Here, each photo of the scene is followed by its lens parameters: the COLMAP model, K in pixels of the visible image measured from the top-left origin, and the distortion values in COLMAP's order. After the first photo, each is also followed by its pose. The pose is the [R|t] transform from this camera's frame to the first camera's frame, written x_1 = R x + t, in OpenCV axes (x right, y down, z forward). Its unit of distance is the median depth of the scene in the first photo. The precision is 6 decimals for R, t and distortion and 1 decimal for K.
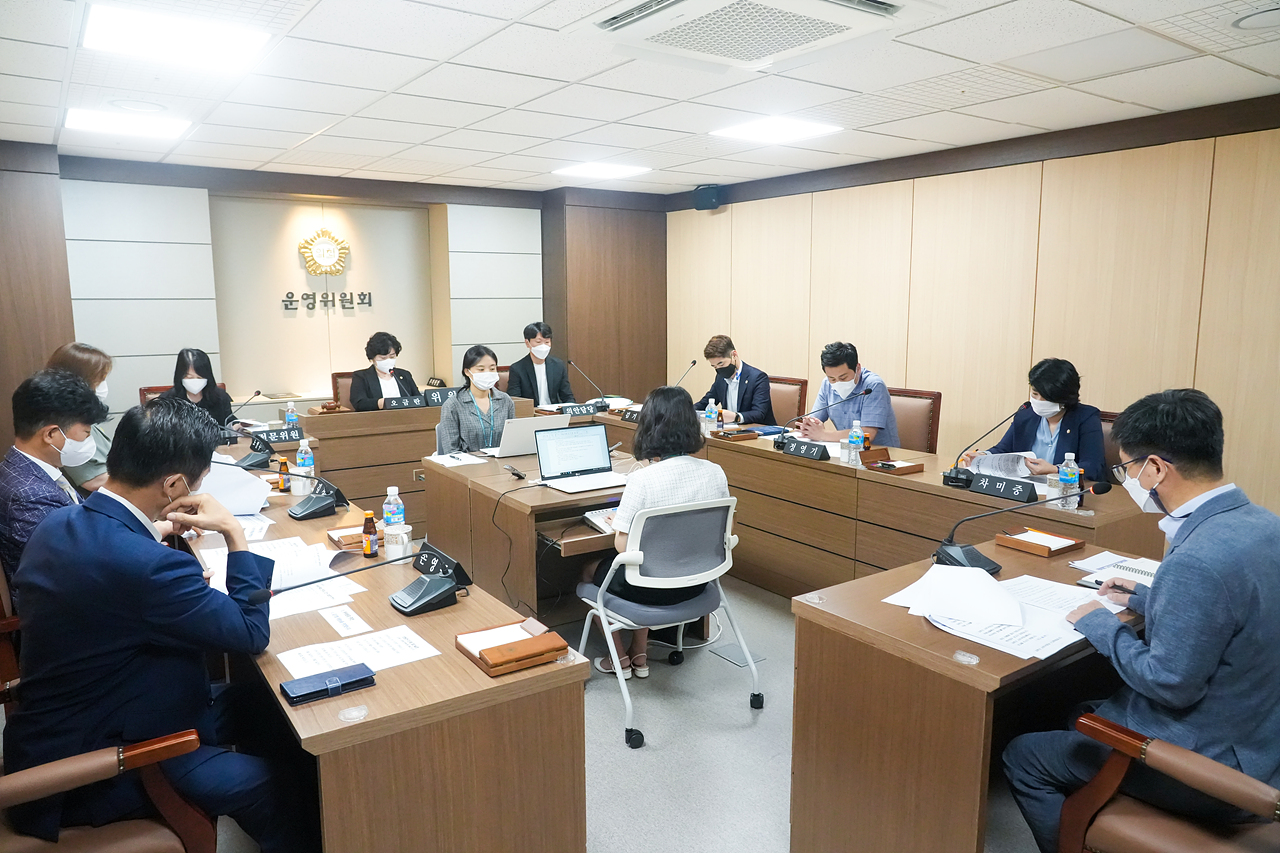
lens RADIAL K [[883.0, 0, 642.6], [0, 883.0, 418.3], [0, 0, 1]] dist [-0.005116, -0.000398]
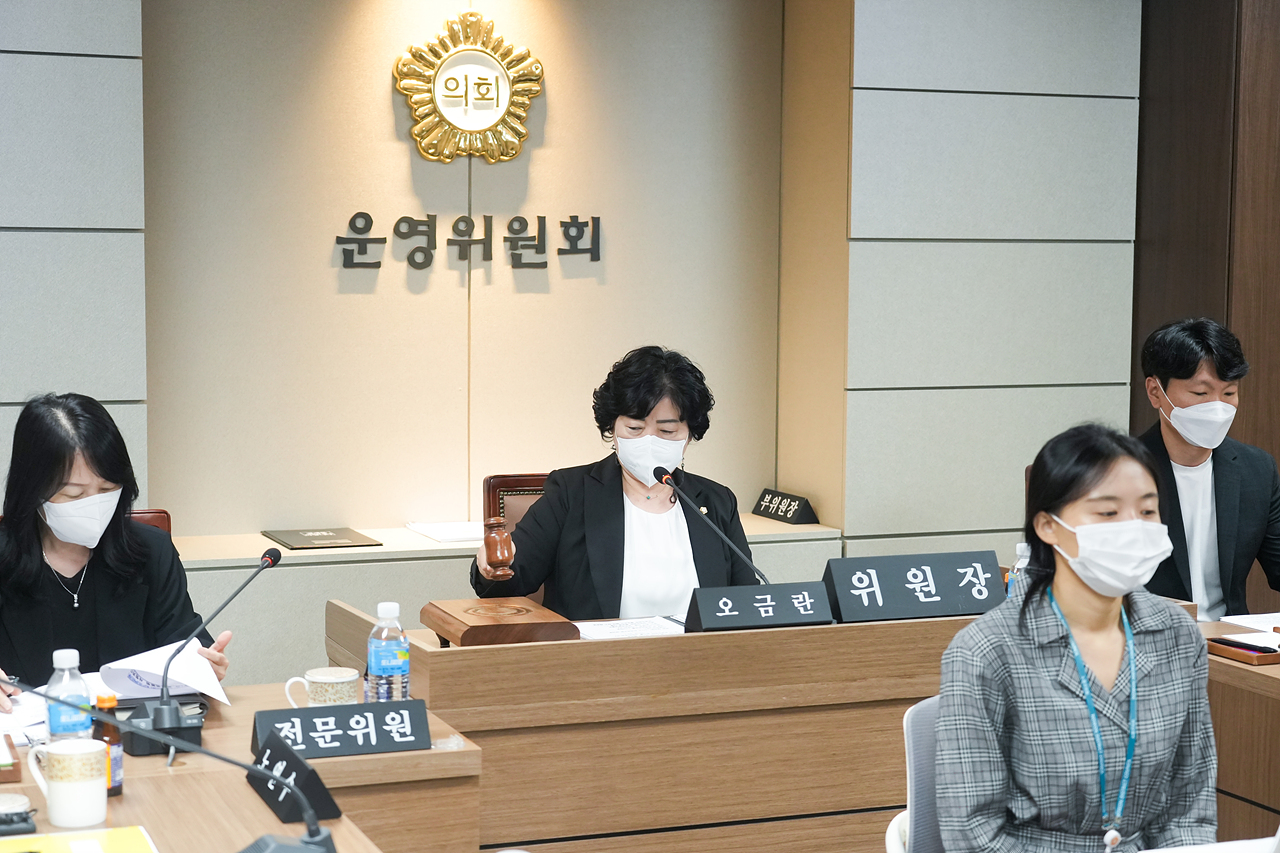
lens RADIAL K [[2208.0, 0, 638.5], [0, 2208.0, 434.1], [0, 0, 1]] dist [-0.031341, 0.000000]
pose [[0.975570, 0.029362, -0.217719, -0.125842], [-0.040669, 0.998036, -0.047637, -0.029394], [0.215893, 0.055328, 0.974848, 0.248762]]
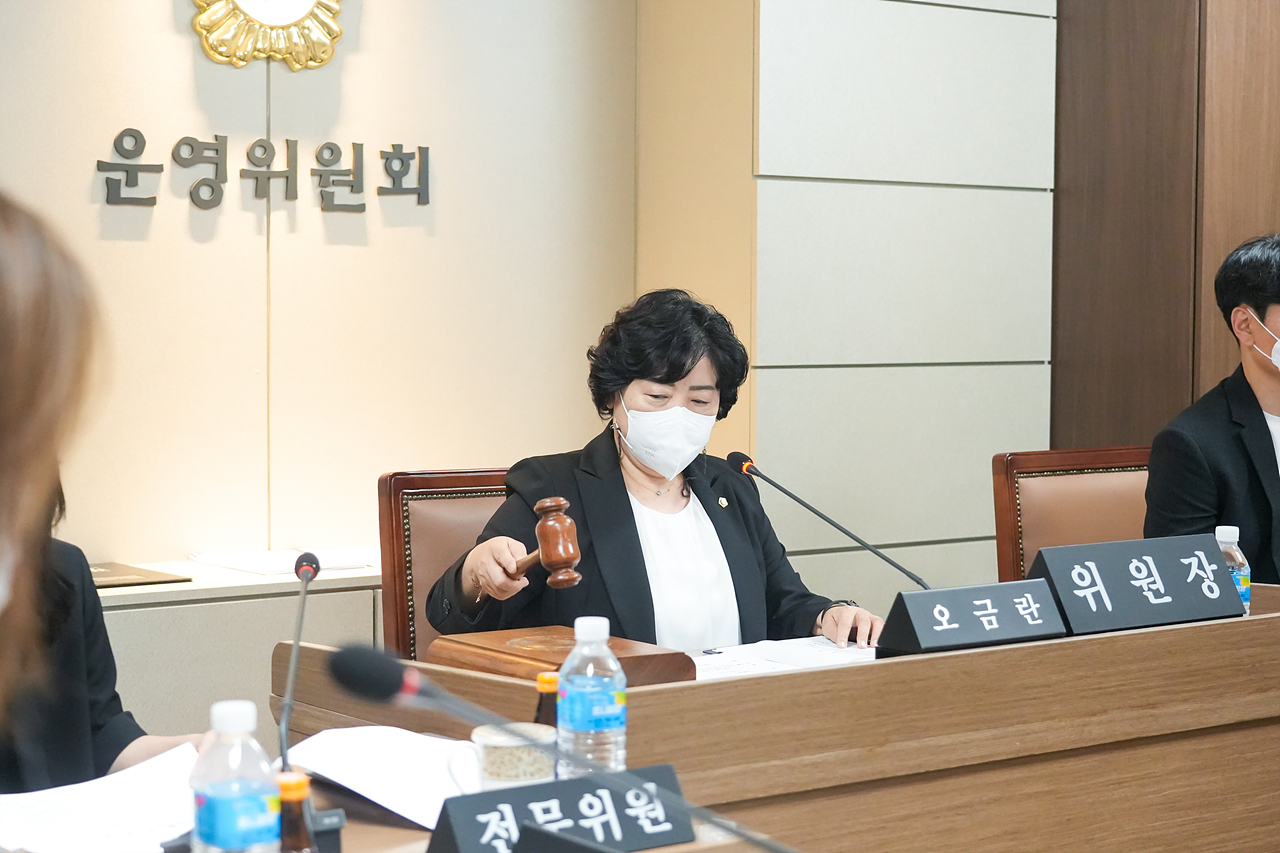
lens RADIAL K [[2352.9, 0, 649.7], [0, 2352.9, 418.8], [0, 0, 1]] dist [-0.005282, 0.000000]
pose [[0.998407, 0.005901, 0.056111, -0.296196], [-0.000782, 0.995866, -0.090832, -0.010831], [-0.056415, 0.090644, 0.994284, 0.381041]]
